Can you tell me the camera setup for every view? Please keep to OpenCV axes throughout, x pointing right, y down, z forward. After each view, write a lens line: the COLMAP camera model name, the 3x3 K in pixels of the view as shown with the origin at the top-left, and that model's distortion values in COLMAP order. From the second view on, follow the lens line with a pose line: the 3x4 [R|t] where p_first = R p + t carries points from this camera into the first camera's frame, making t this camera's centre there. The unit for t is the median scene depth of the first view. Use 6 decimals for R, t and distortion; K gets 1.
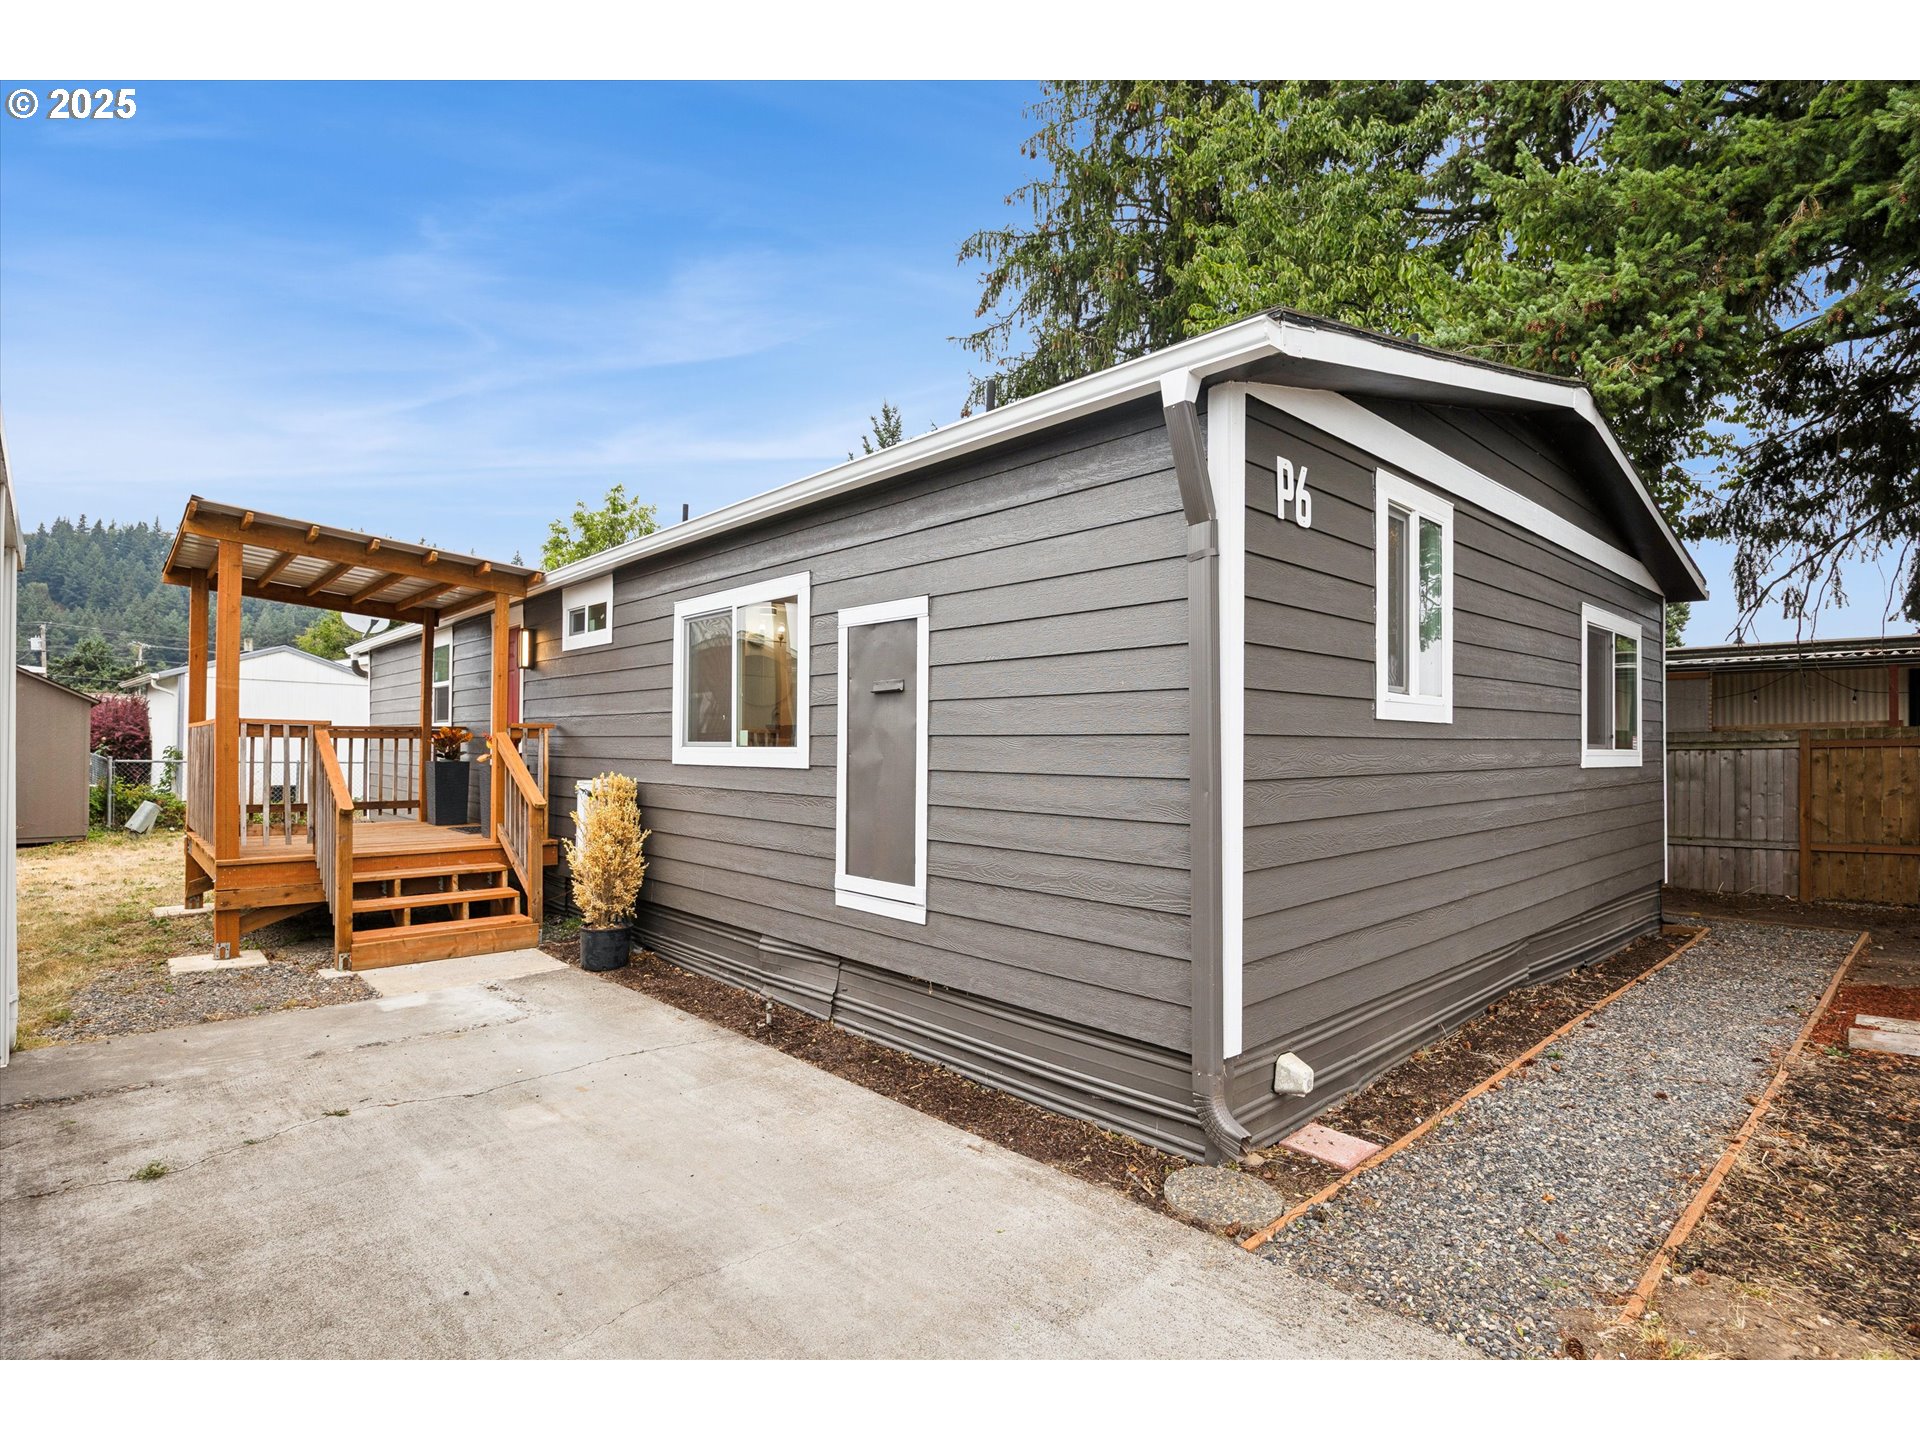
lens RADIAL K [[948.2, 0, 976.1], [0, 948.2, 712.6], [0, 0, 1]] dist [-0.010982, 0.000270]
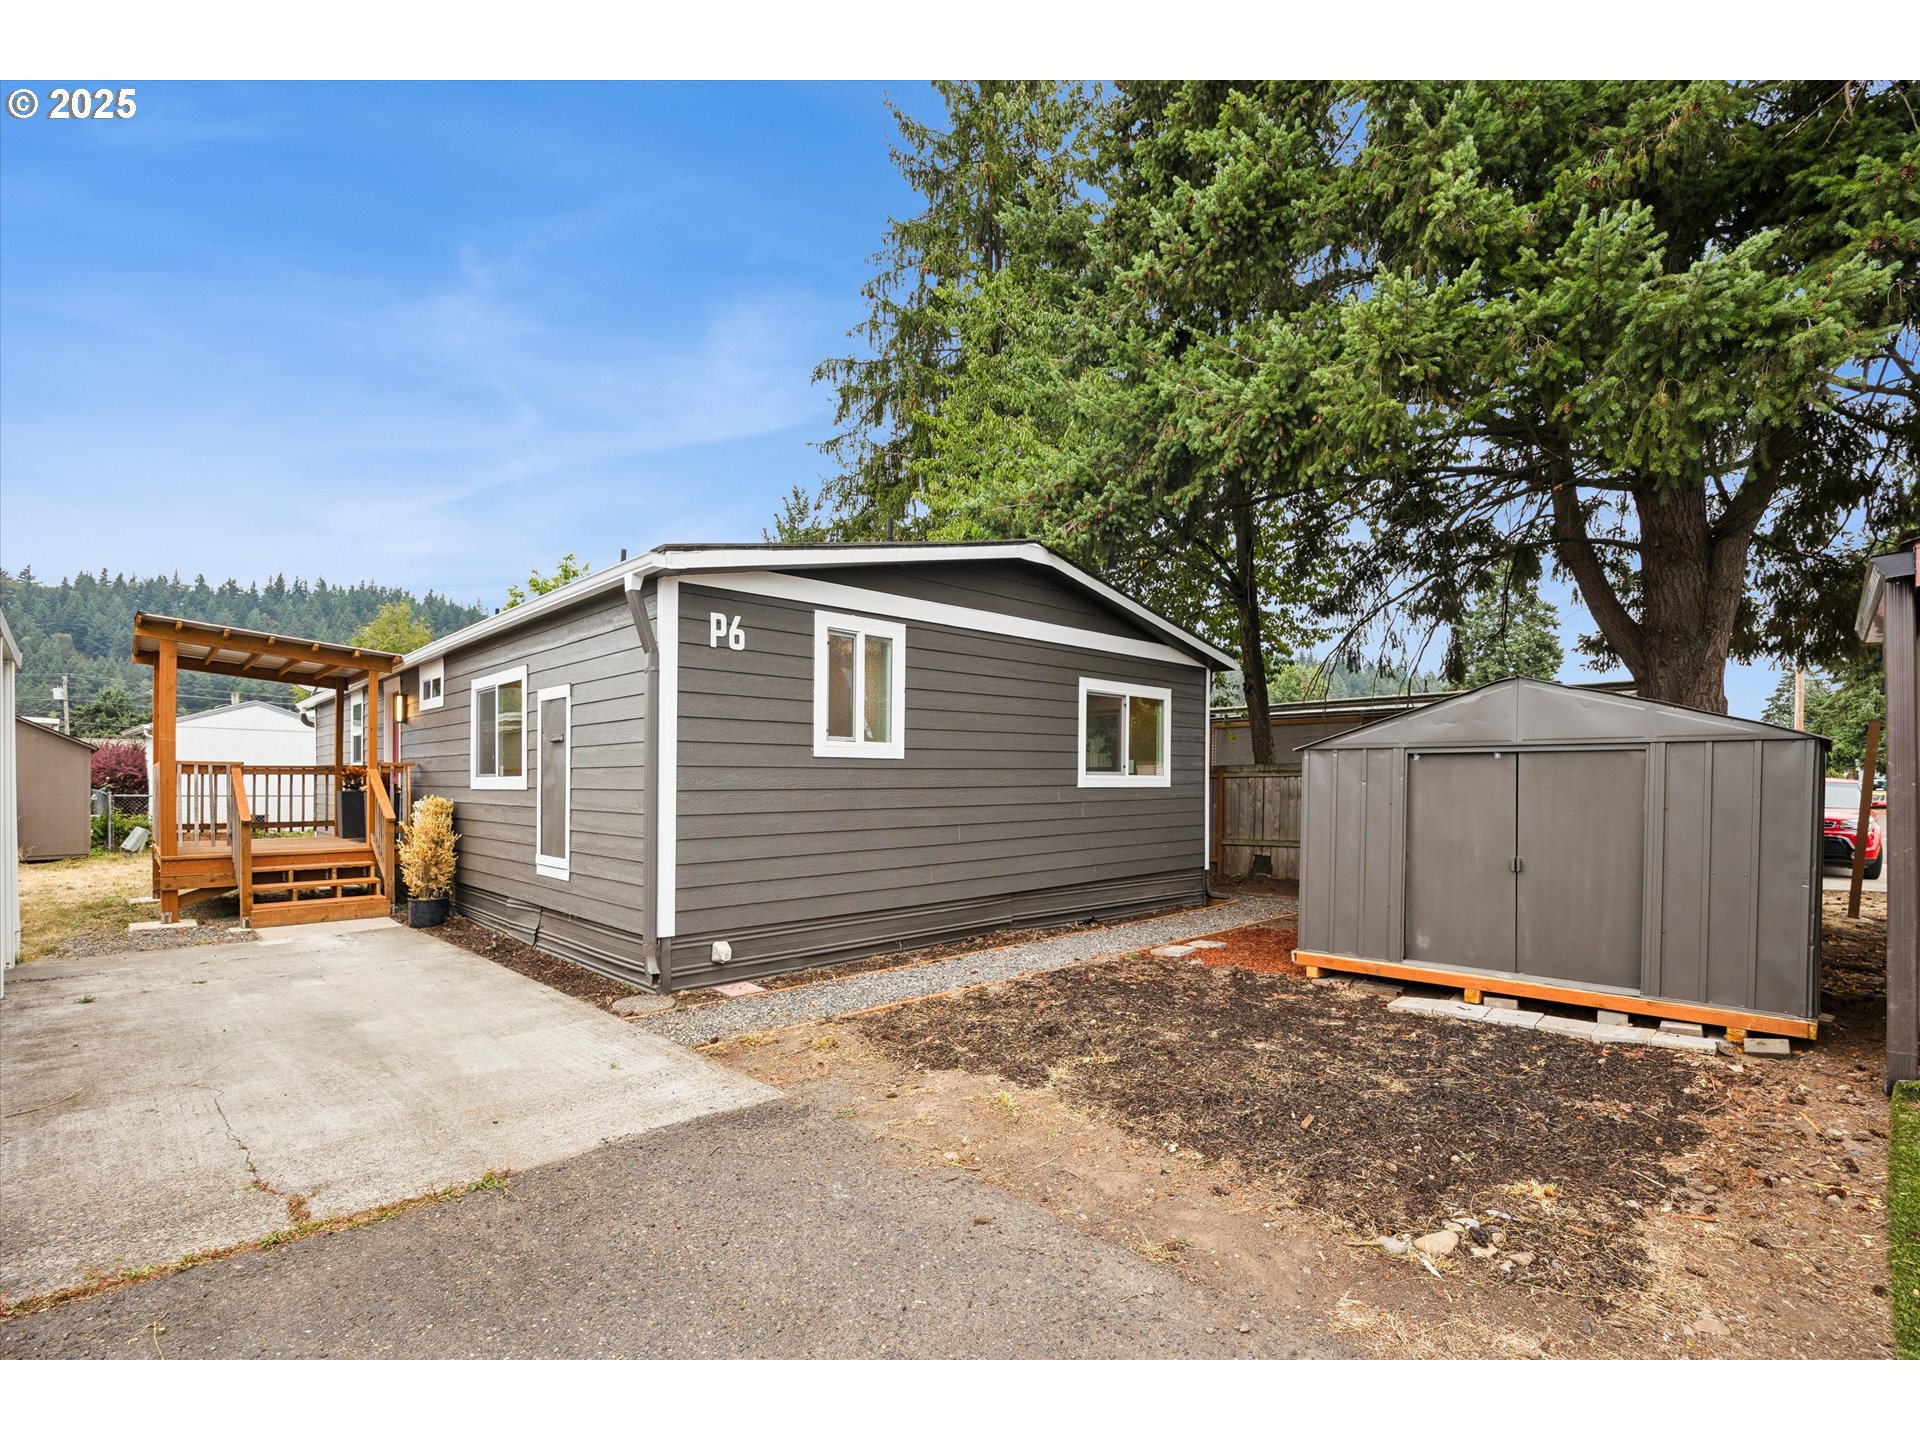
lens RADIAL K [[887.9, 0, 980.5], [0, 887.9, 759.3], [0, 0, 1]] dist [-0.013917, -0.000051]
pose [[0.999716, -0.006920, 0.022795, 0.440218], [0.006687, 0.999925, 0.010287, -0.001488], [-0.022865, -0.010131, 0.999687, -0.396625]]
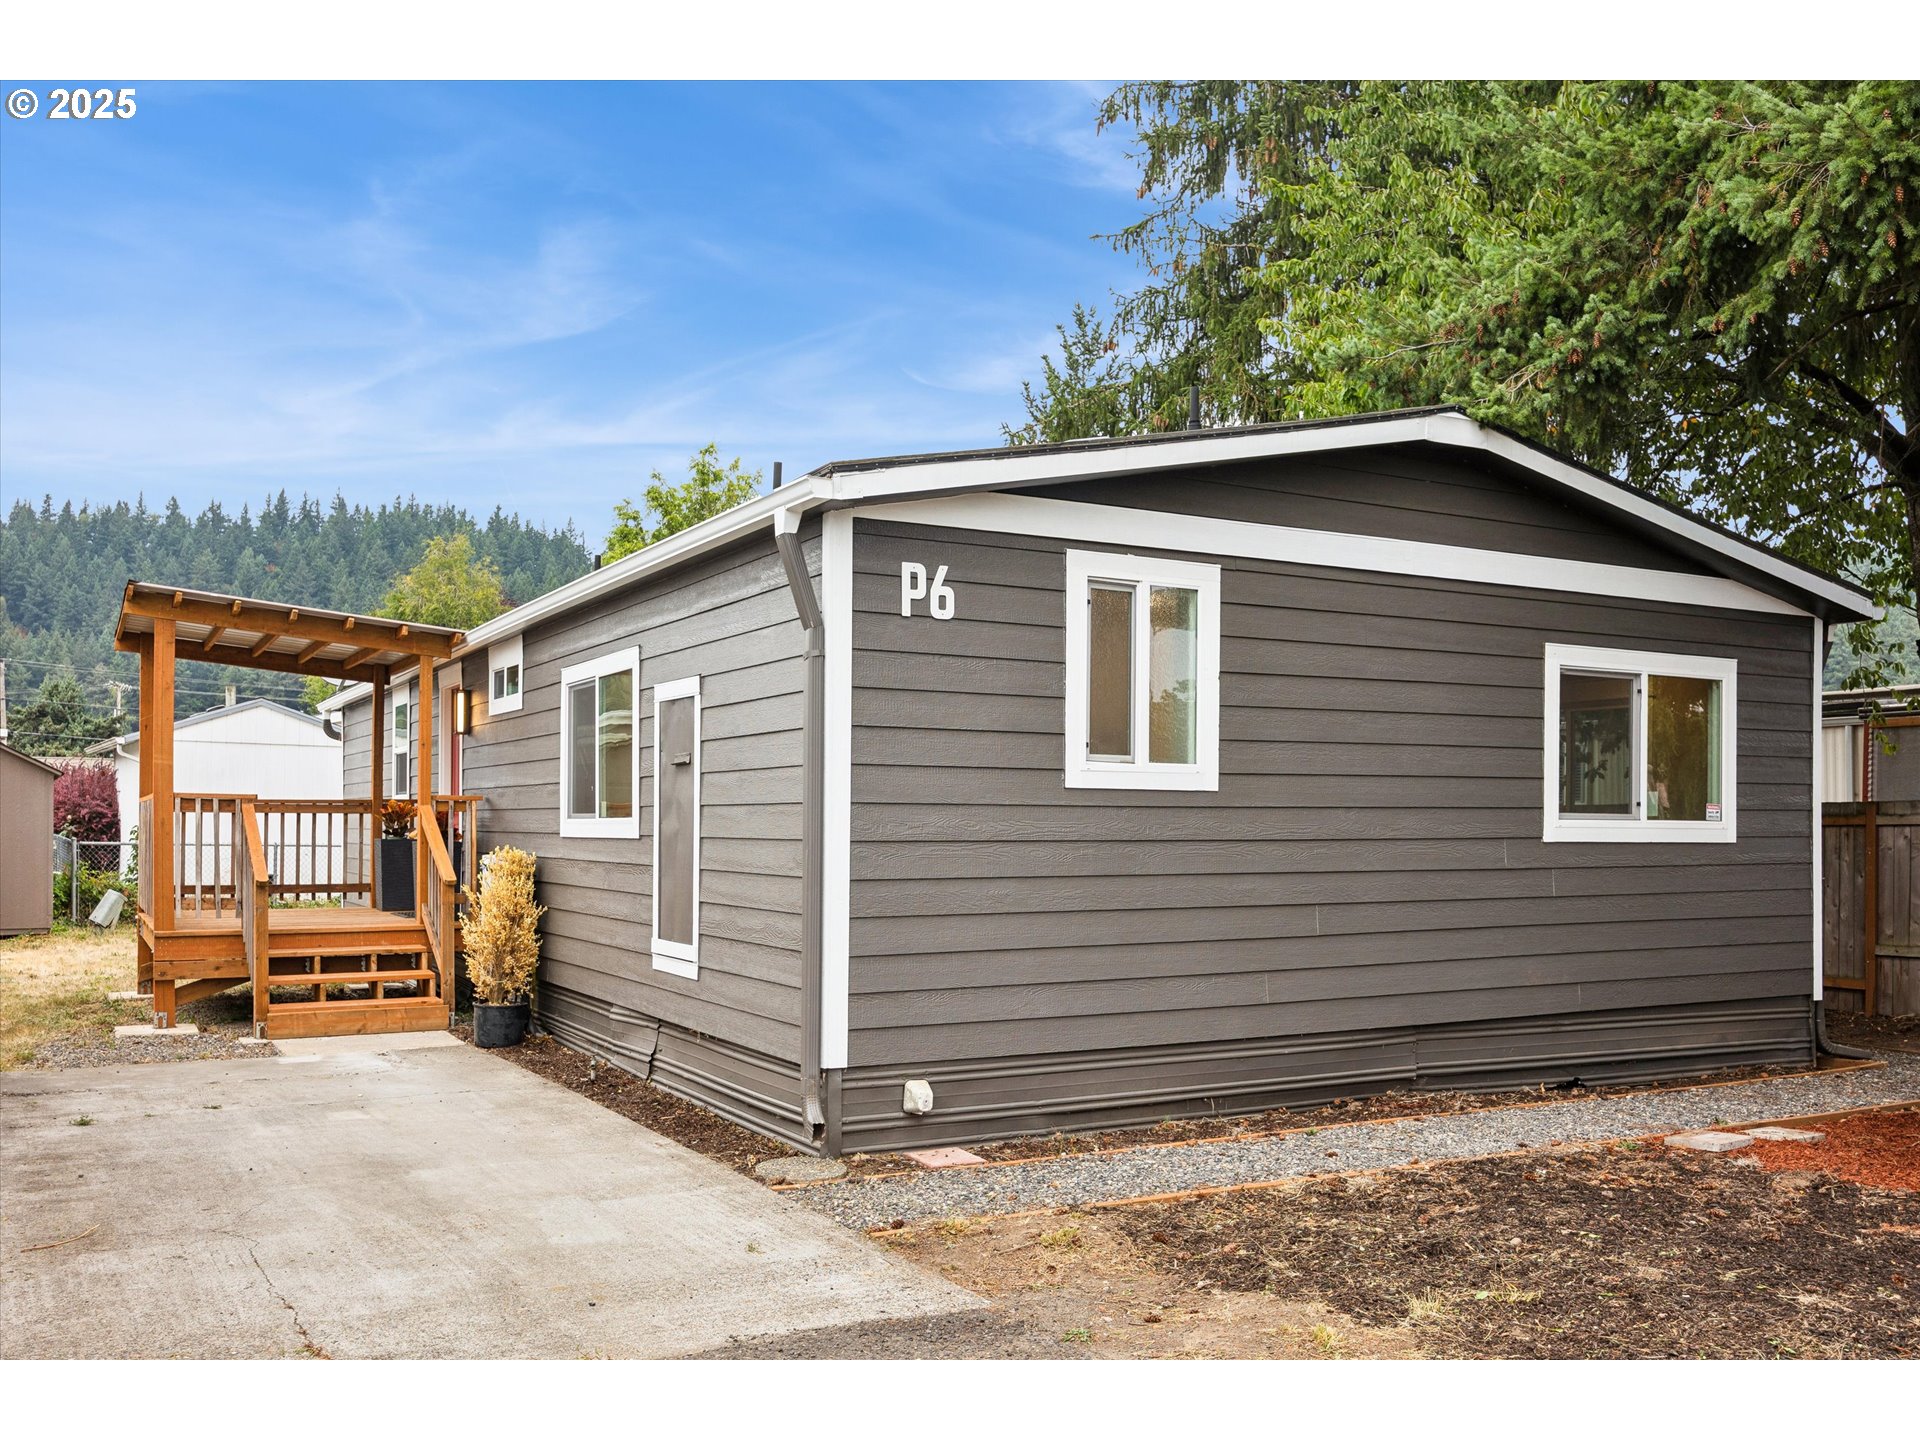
lens RADIAL K [[1653.8, 0, 999.7], [0, 1653.8, 771.1], [0, 0, 1]] dist [-0.003887, 0.002502]
pose [[0.971526, -0.009384, -0.236749, 0.504358], [0.009305, 0.999956, -0.001452, -0.006198], [0.236752, -0.000792, 0.971570, -0.519603]]
